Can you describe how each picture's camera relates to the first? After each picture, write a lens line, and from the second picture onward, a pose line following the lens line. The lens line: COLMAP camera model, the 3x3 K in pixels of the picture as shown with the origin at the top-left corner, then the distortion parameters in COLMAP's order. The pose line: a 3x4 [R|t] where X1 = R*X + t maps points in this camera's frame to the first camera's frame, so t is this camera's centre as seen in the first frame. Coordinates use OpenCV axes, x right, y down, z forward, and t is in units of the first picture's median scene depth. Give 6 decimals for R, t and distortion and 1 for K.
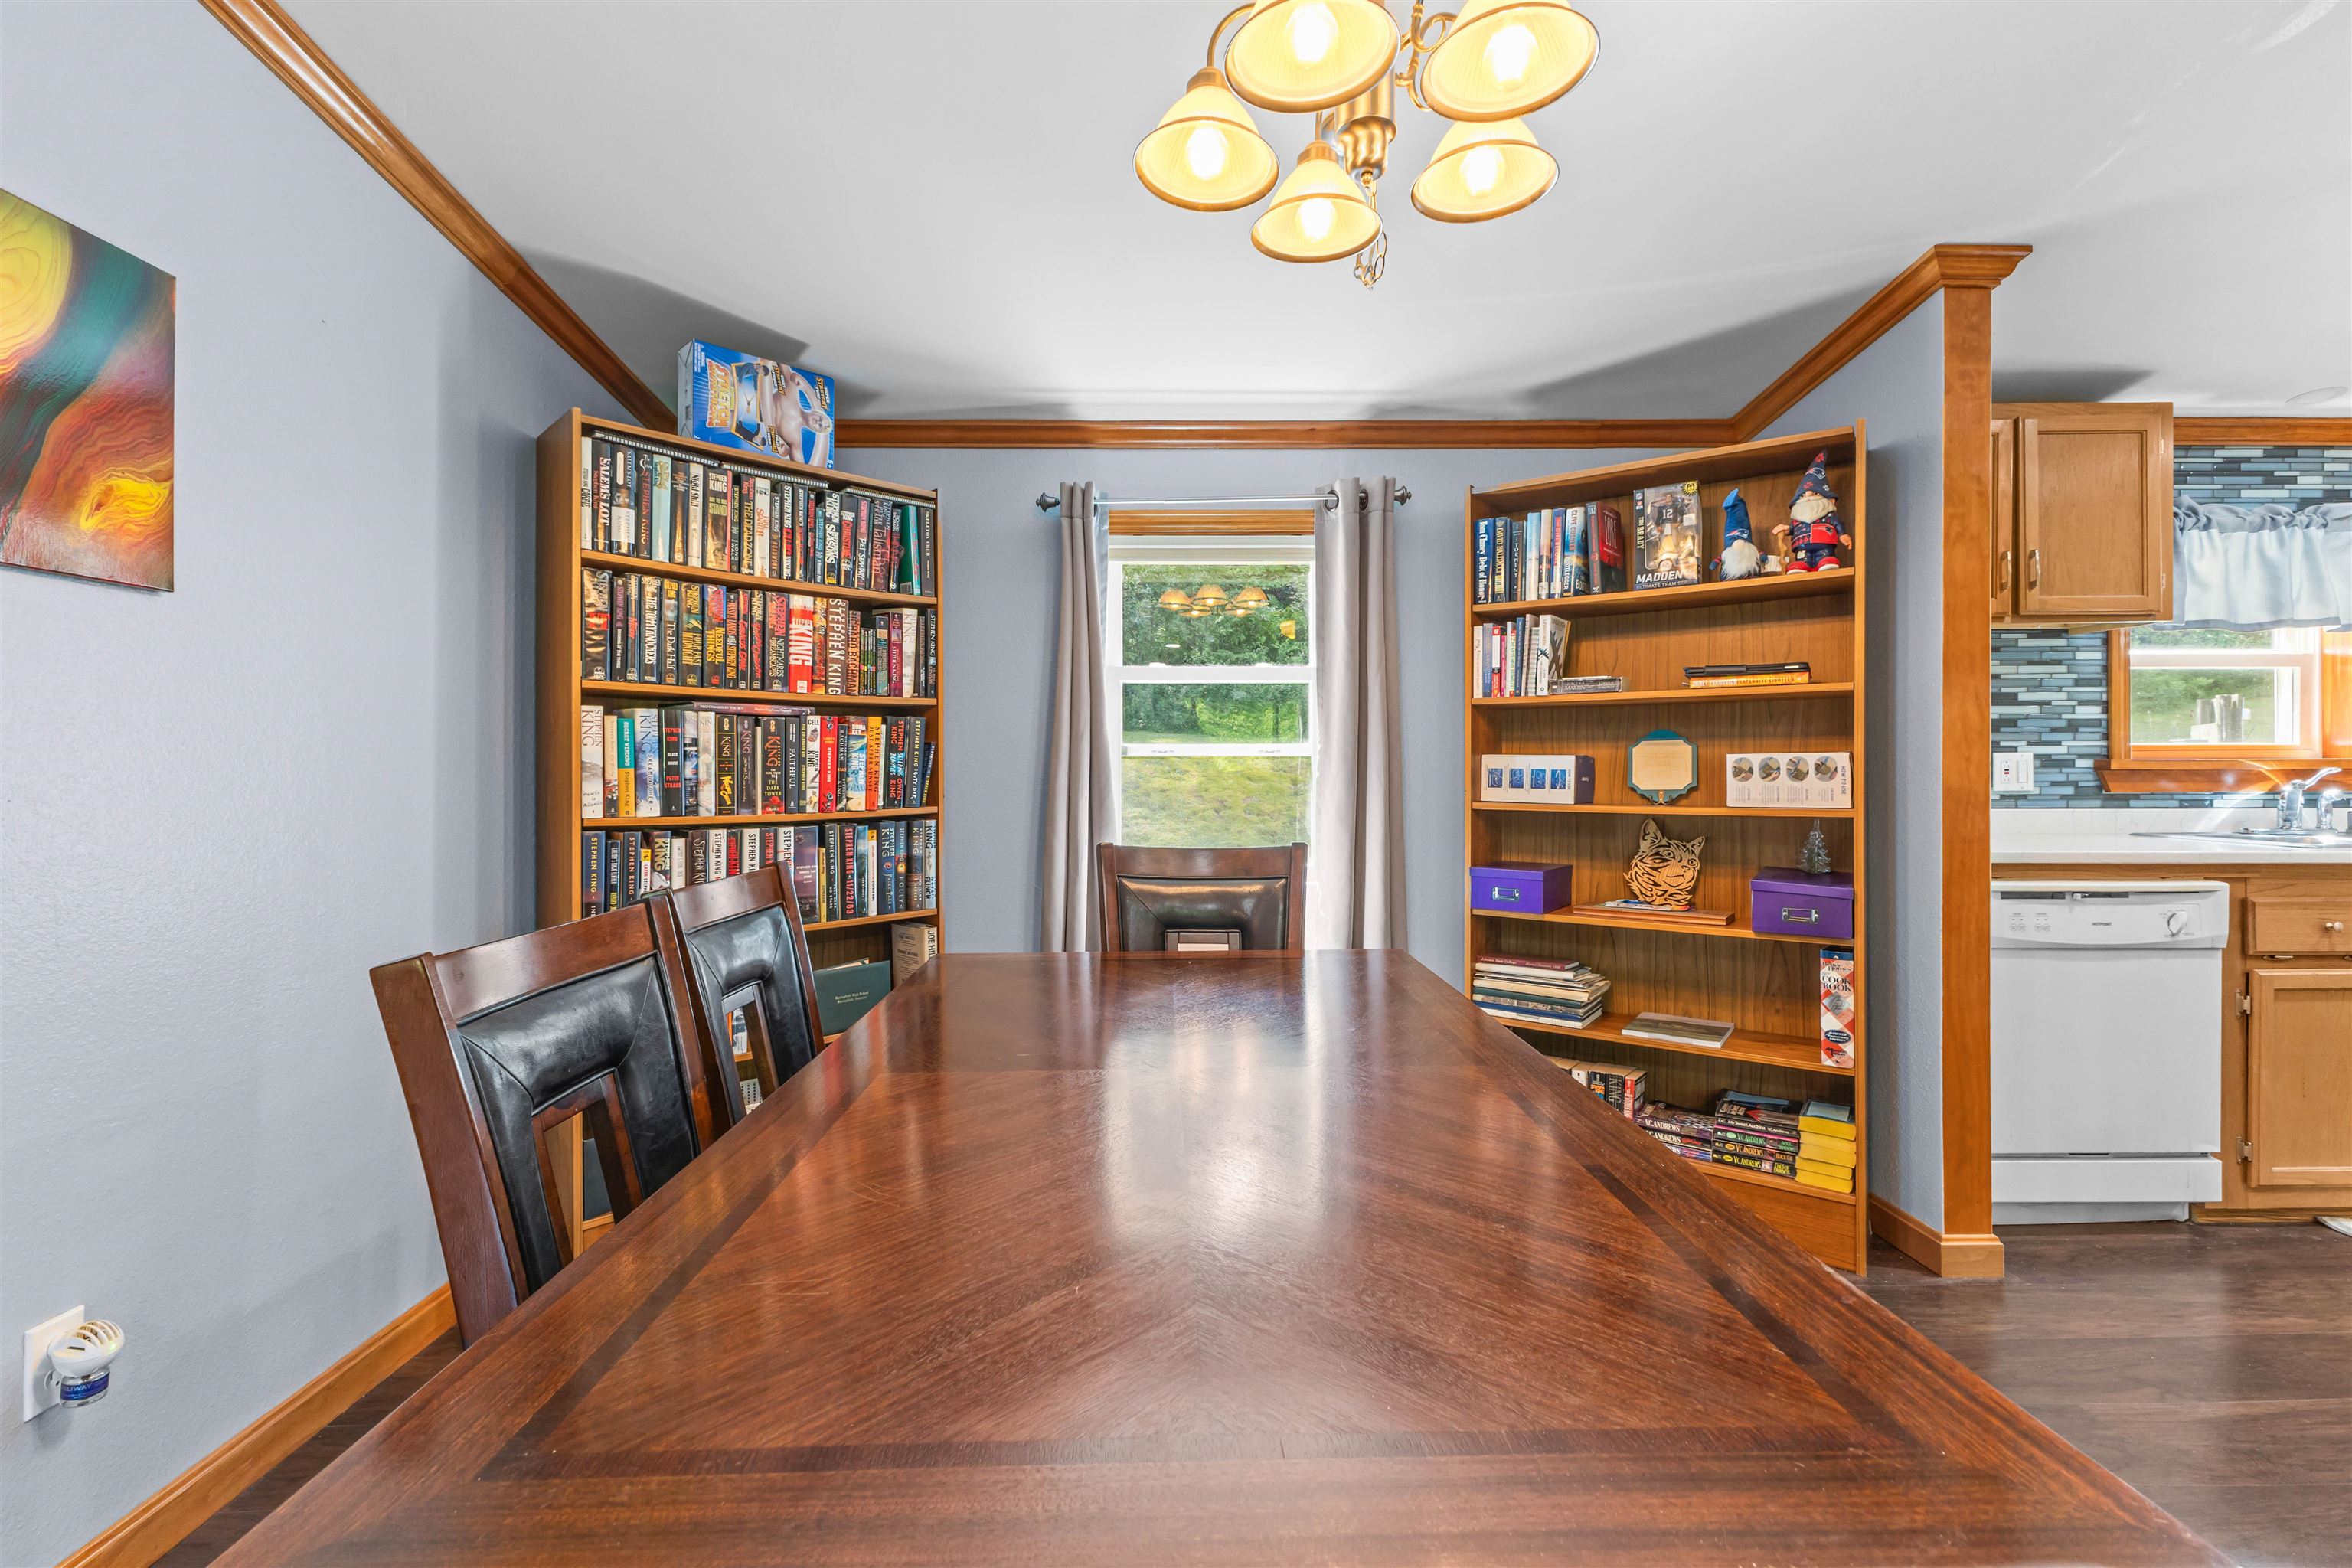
lens RADIAL K [[1029.0, 0, 1182.6], [0, 1029.0, 764.0], [0, 0, 1]] dist [0.014399, -0.003942]
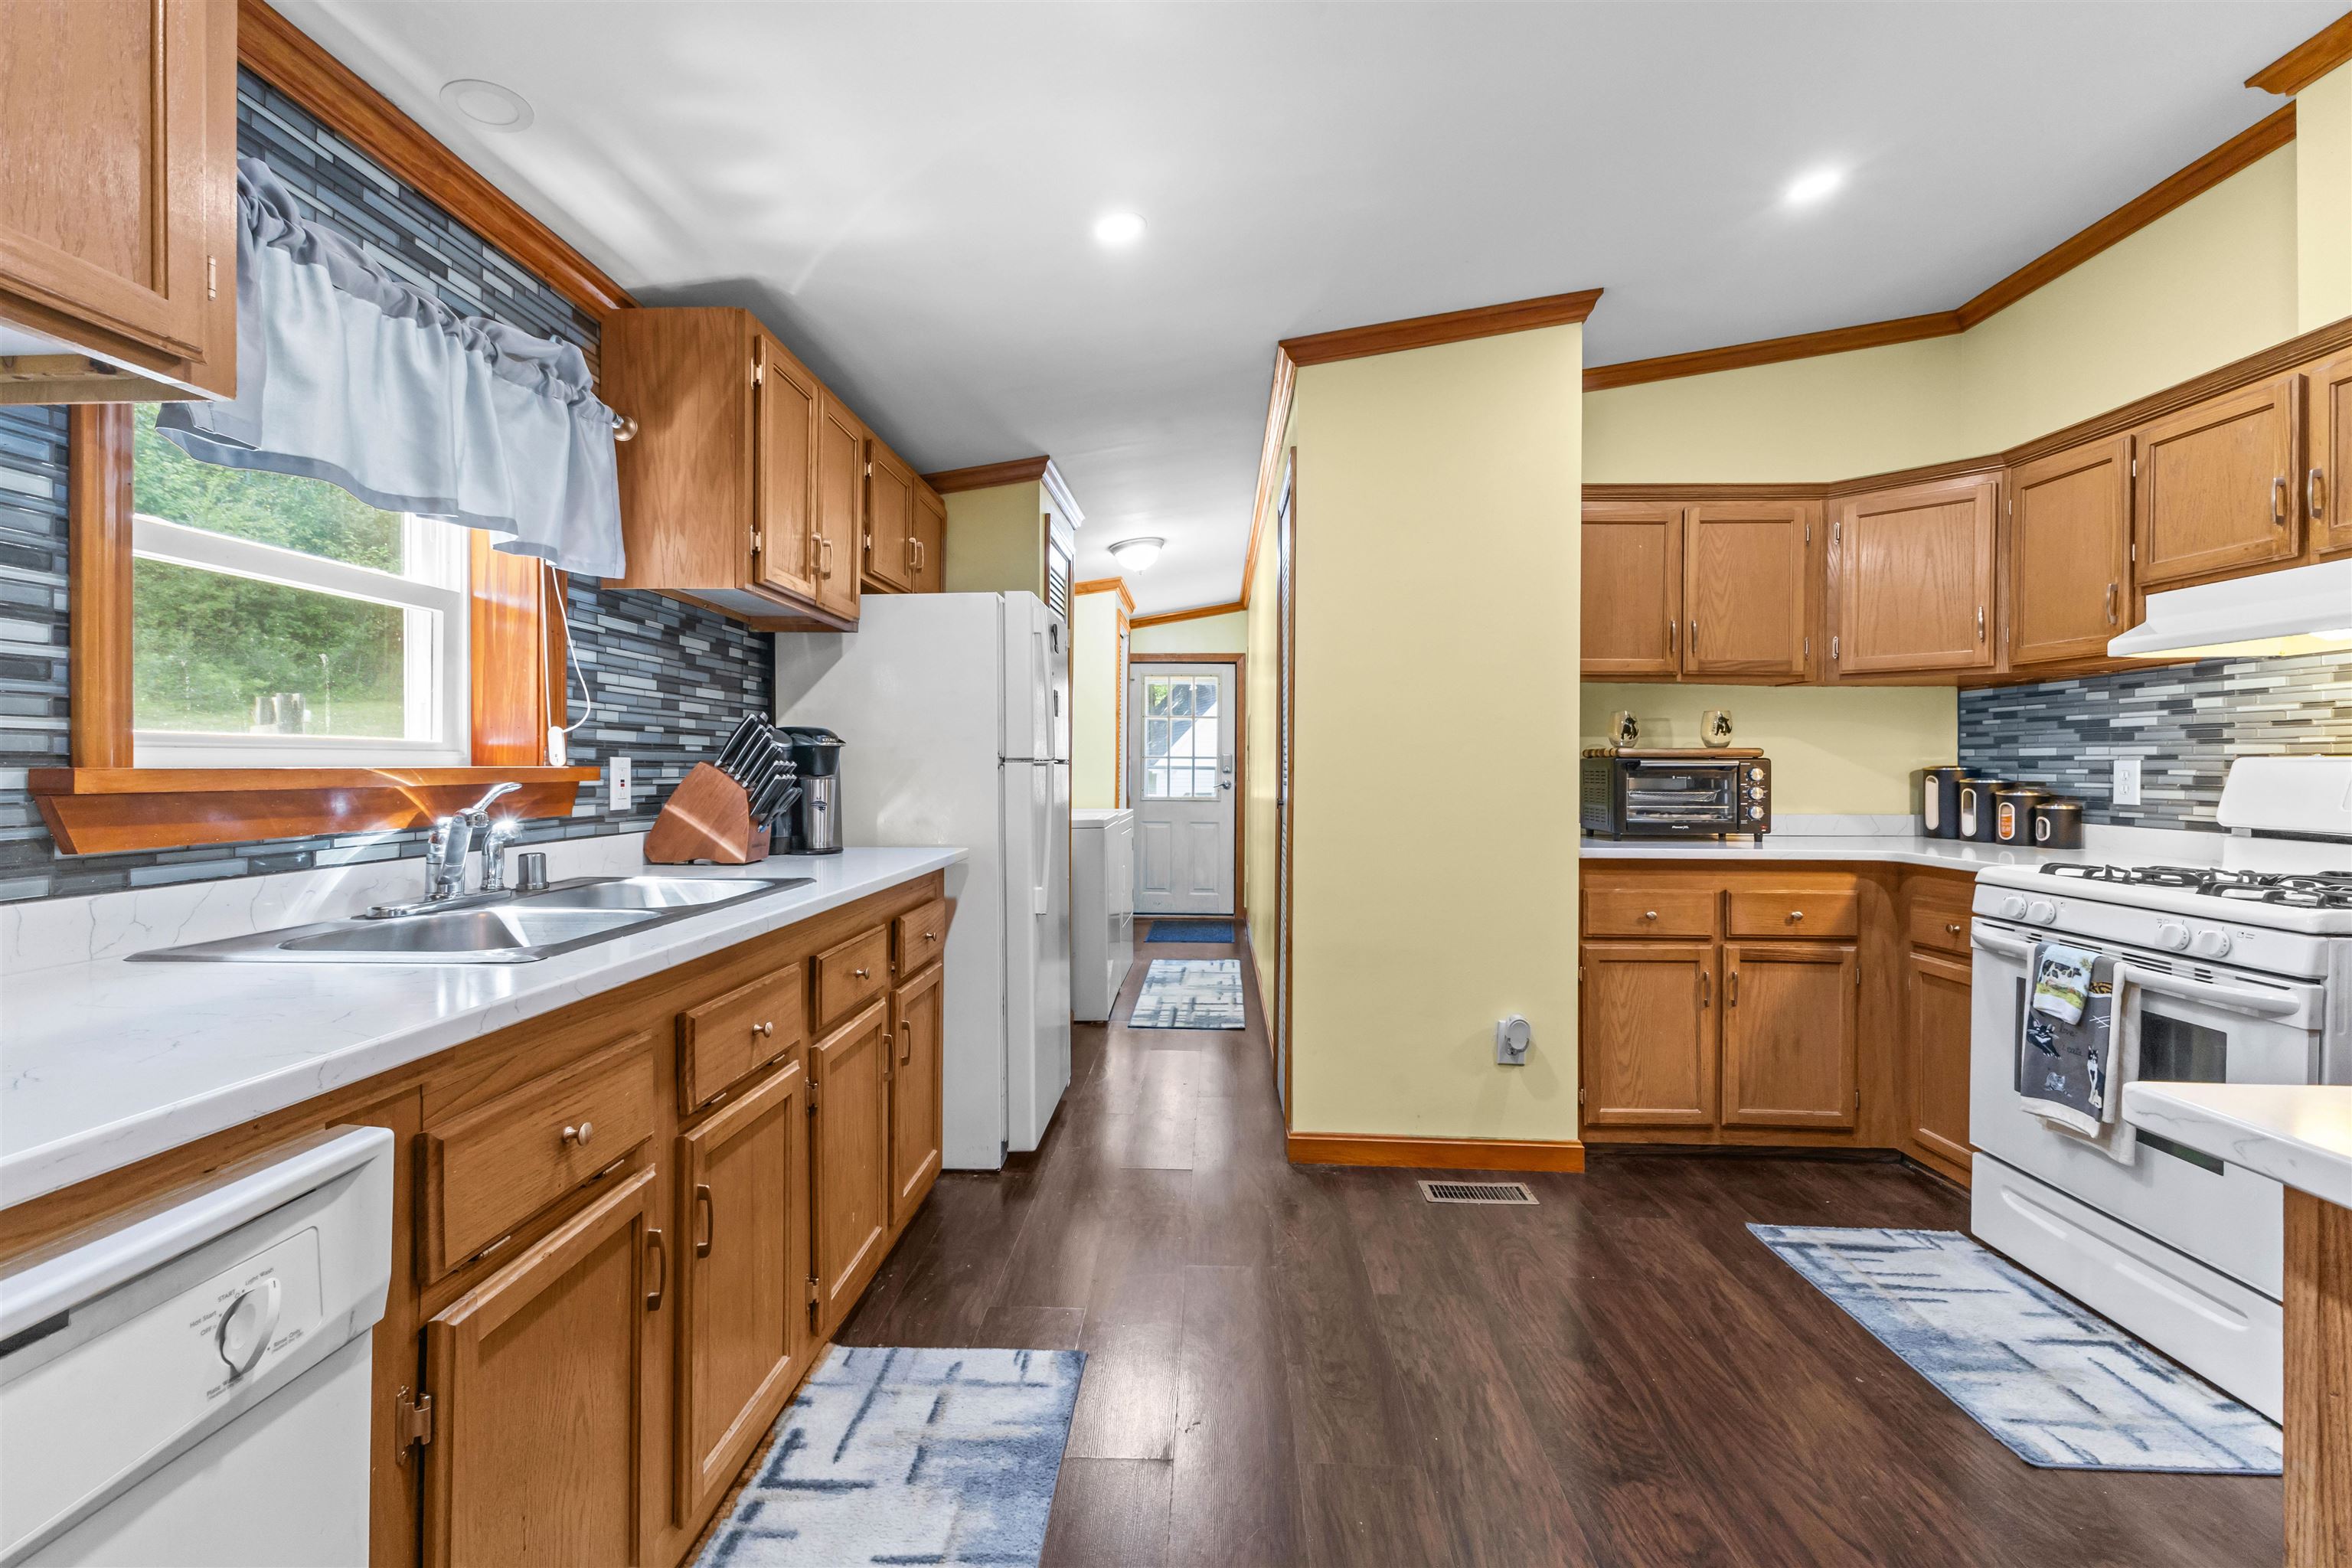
lens RADIAL K [[1029.0, 0, 1168.4], [0, 1029.0, 764.8], [0, 0, 1]] dist [0.014399, -0.003942]
pose [[0.074260, 0.002862, 0.997235, 0.674468], [-0.001371, 0.999995, -0.002768, -0.005788], [-0.997238, -0.001161, 0.074264, 0.711055]]
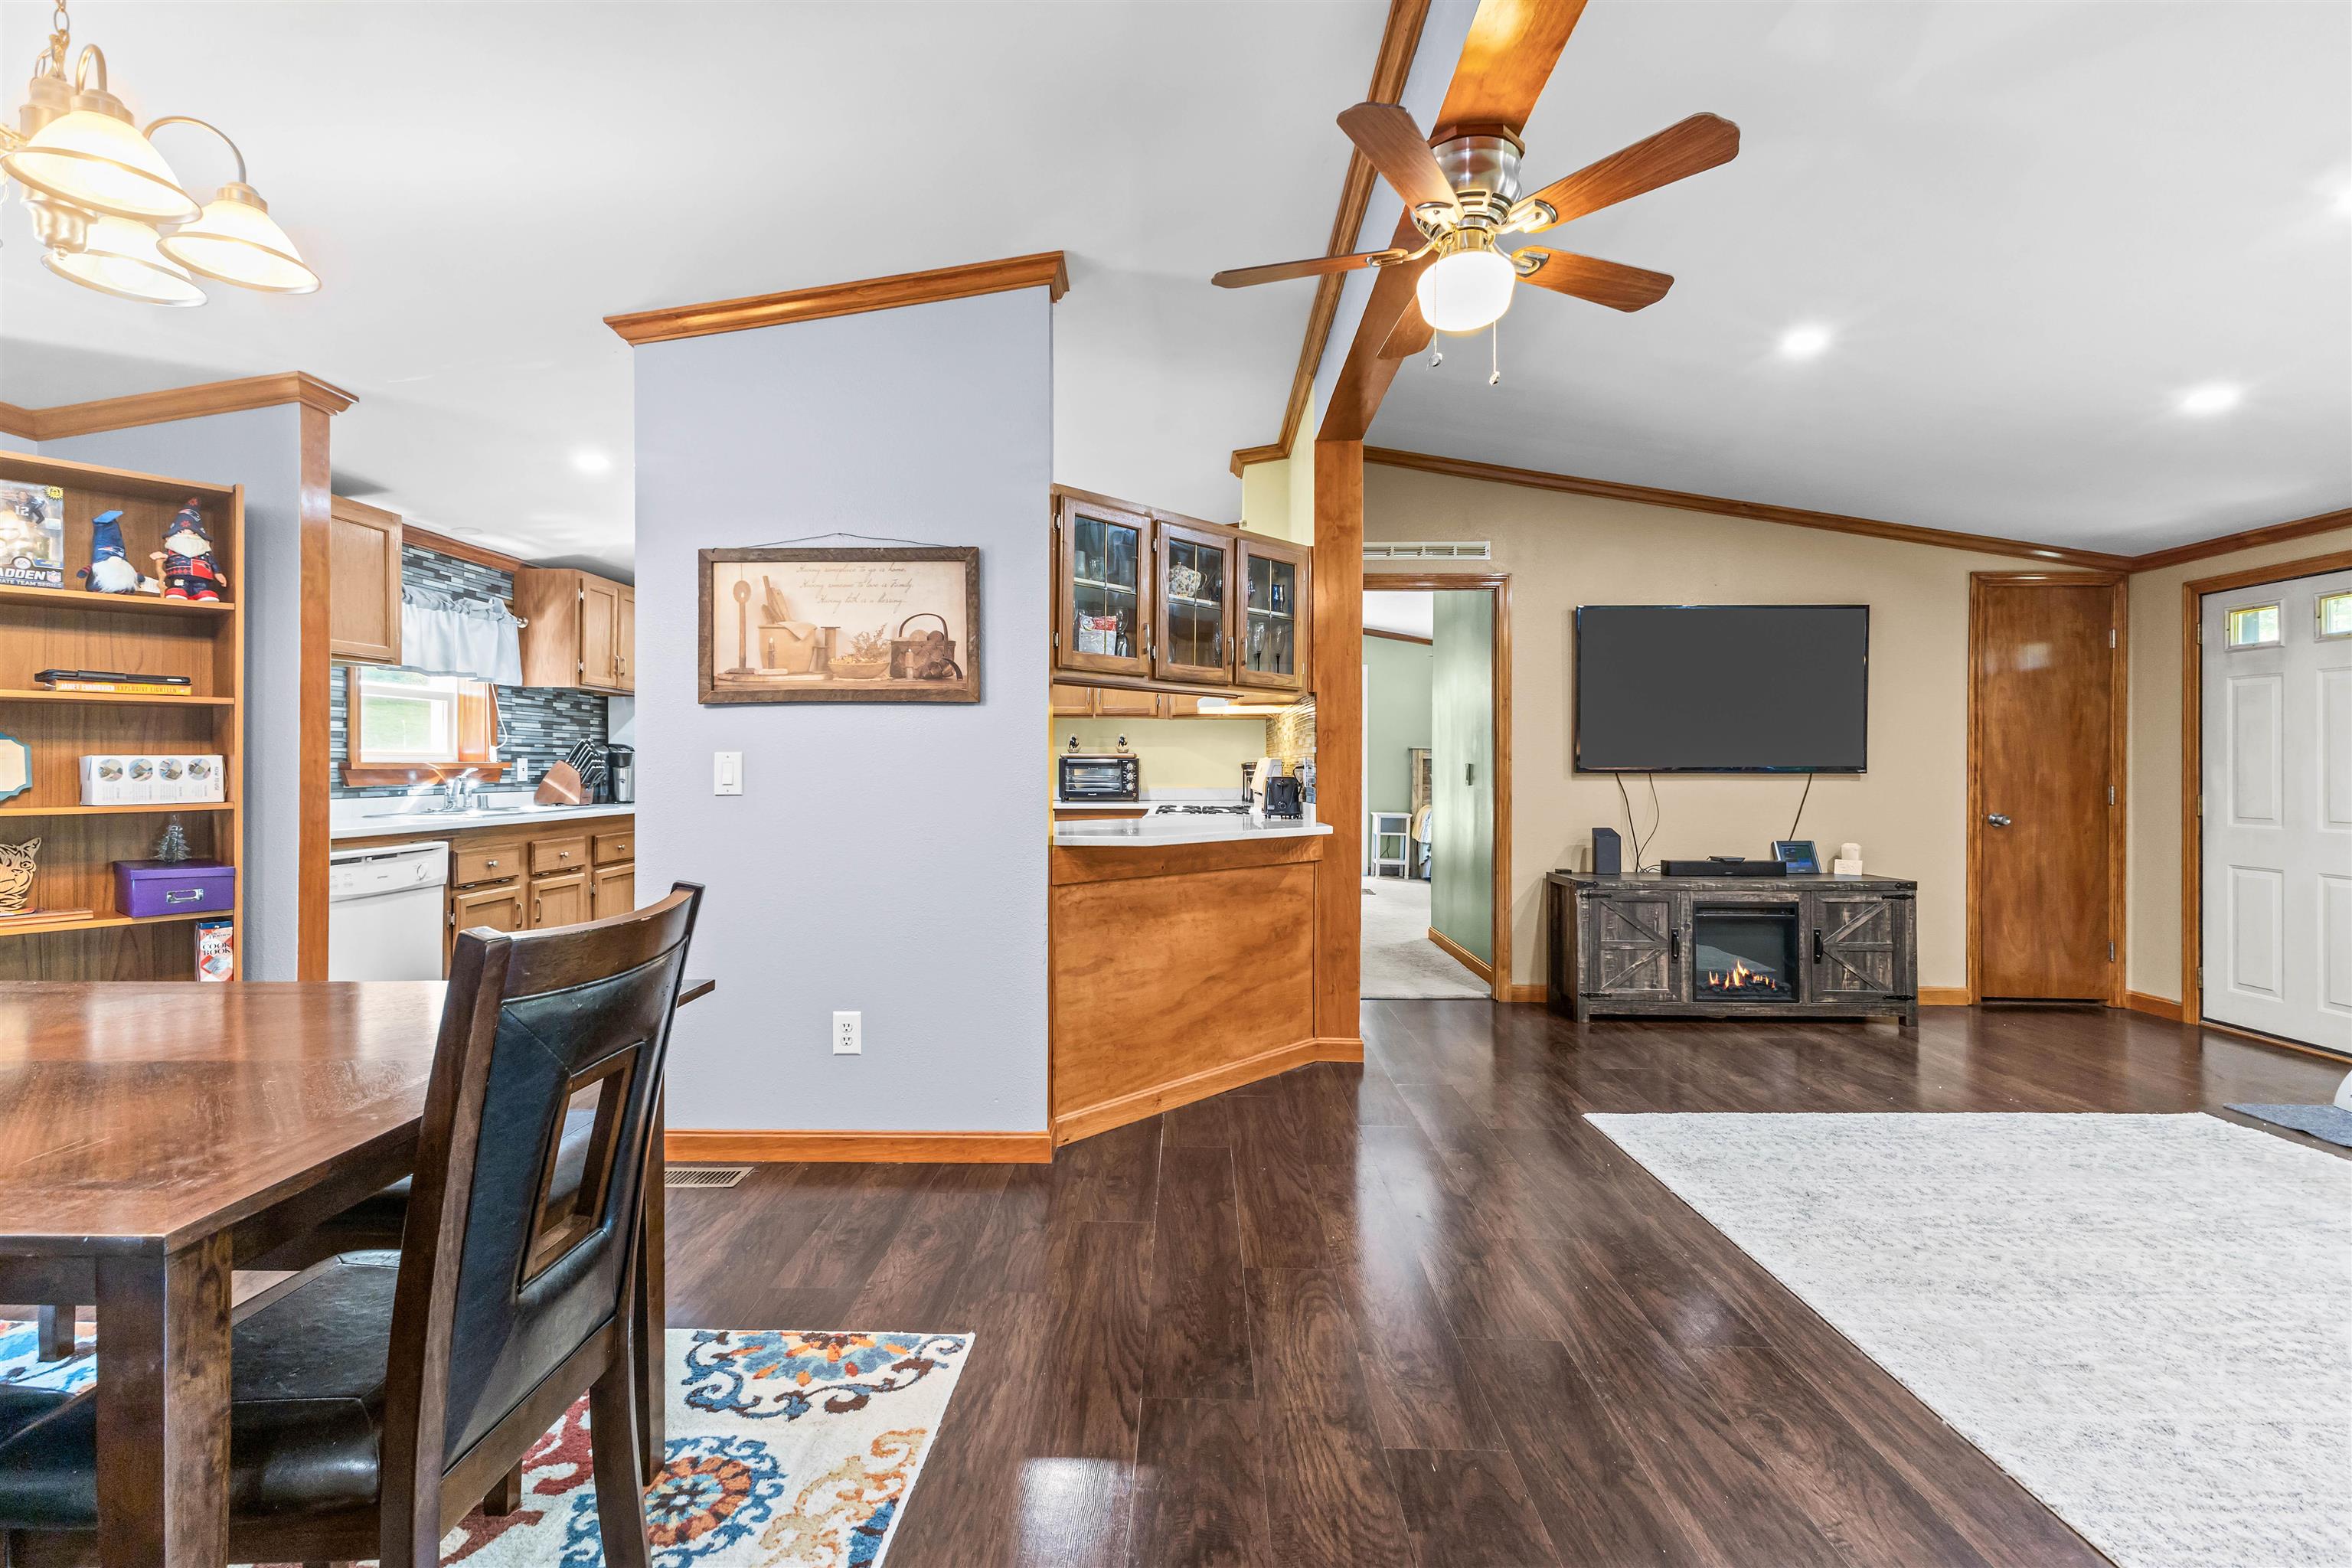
lens RADIAL K [[1029.0, 0, 1159.5], [0, 1029.0, 758.7], [0, 0, 1]] dist [0.014399, -0.003942]
pose [[0.055800, 0.007083, 0.998417, -0.474051], [-0.001131, 0.999975, -0.007030, -0.000243], [-0.998441, -0.000736, 0.055806, -0.145248]]
